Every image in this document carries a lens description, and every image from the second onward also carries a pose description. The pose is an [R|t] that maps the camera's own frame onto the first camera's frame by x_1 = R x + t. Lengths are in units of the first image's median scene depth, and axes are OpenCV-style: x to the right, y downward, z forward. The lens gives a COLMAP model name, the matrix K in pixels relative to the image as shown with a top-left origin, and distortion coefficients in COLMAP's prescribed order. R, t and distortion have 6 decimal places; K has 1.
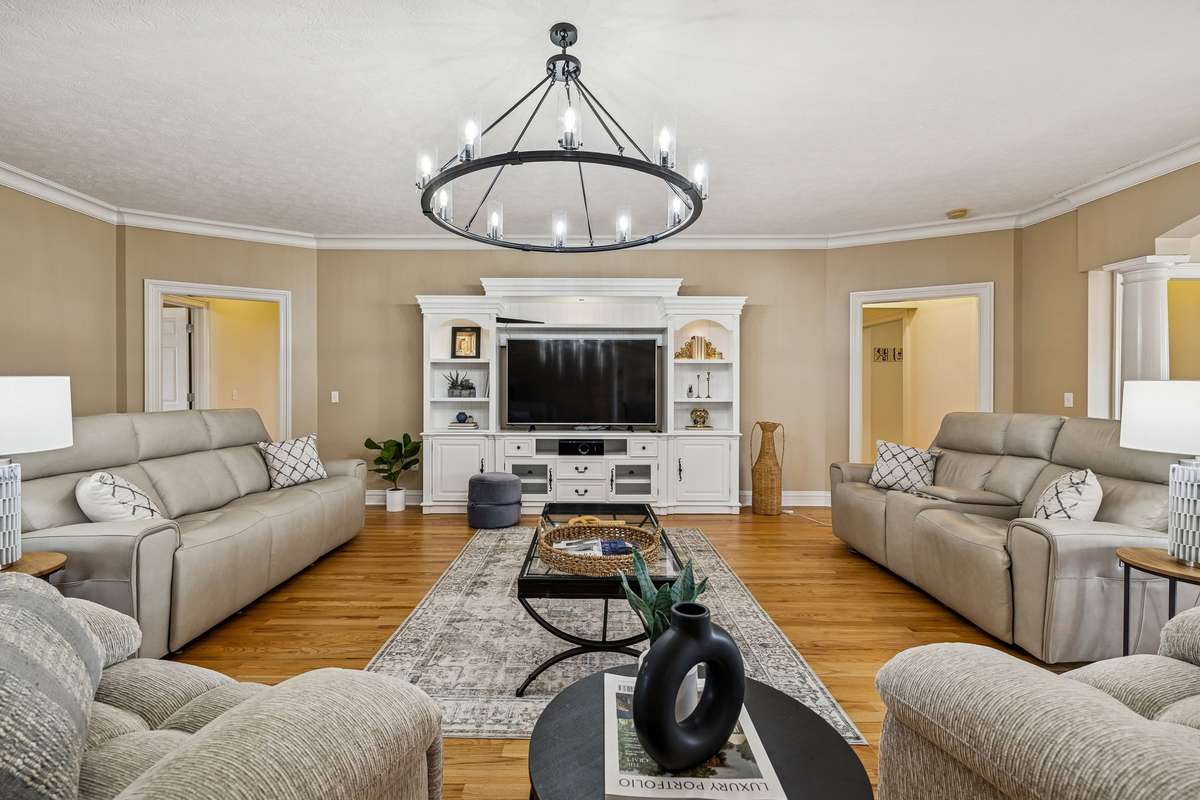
lens RADIAL K [[513.6, 0, 595.9], [0, 513.6, 390.6], [0, 0, 1]] dist [-0.007283, 0.000280]
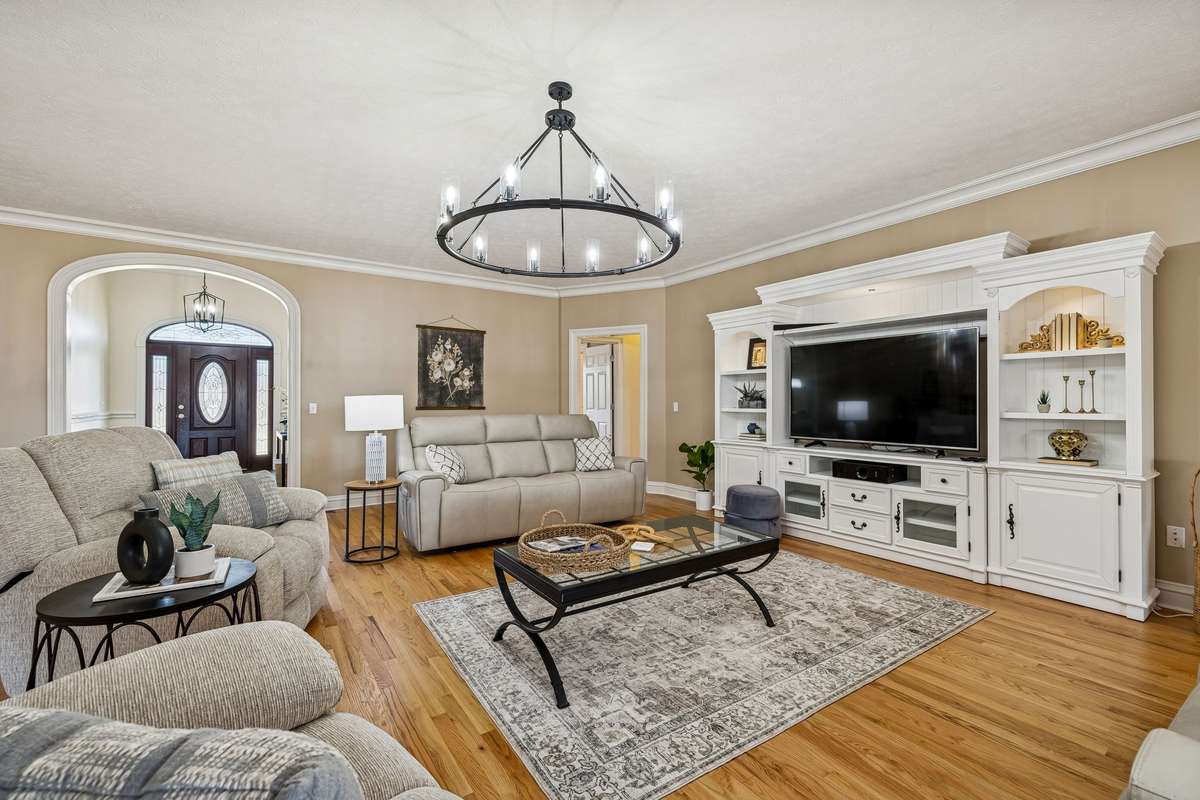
lens RADIAL K [[513.6, 0, 598.3], [0, 513.6, 395.1], [0, 0, 1]] dist [-0.007283, 0.000280]
pose [[0.552317, -0.011015, -0.833562, 0.421225], [0.002063, 0.999928, -0.011847, -0.001233], [0.833632, 0.004823, 0.552299, 0.196668]]
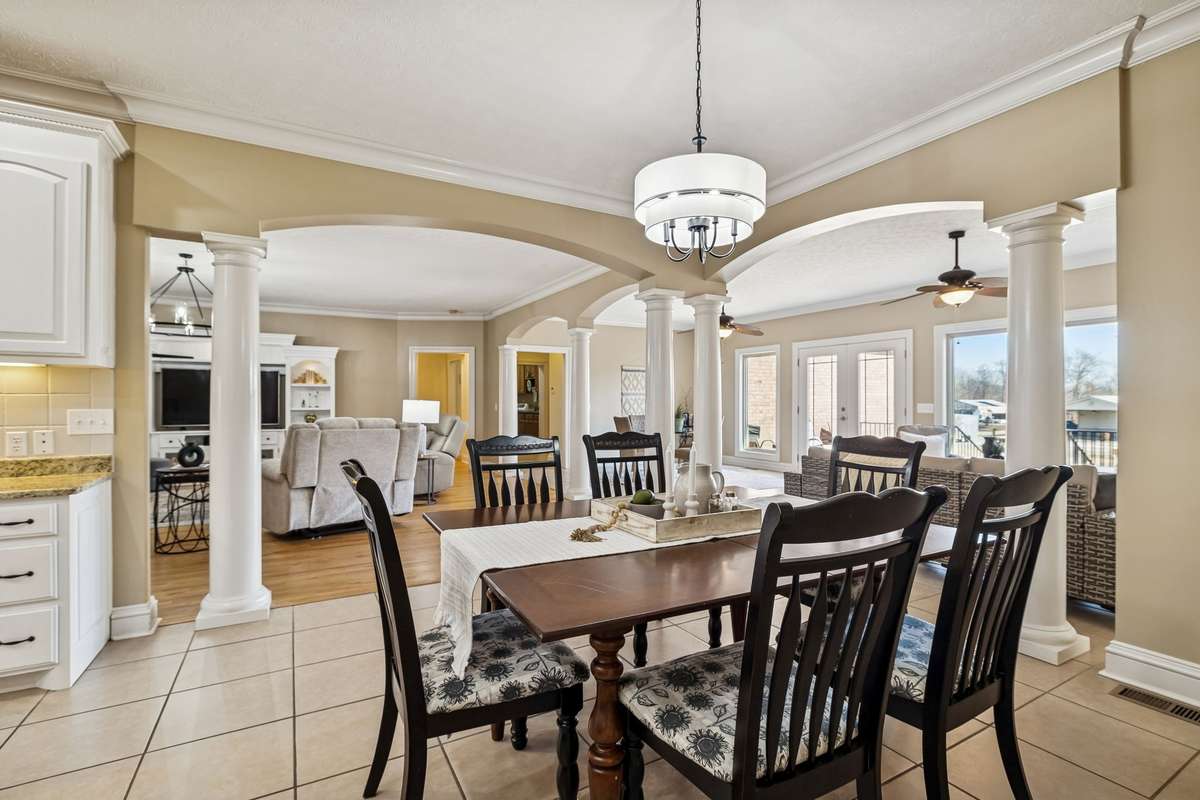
lens RADIAL K [[530.2, 0, 592.8], [0, 530.2, 398.7], [0, 0, 1]] dist [-0.018833, 0.000065]
pose [[0.866050, 0.000007, 0.499957, 0.149294], [0.002827, 0.999984, -0.004910, -0.002856], [-0.499949, 0.005666, 0.866036, -0.925905]]
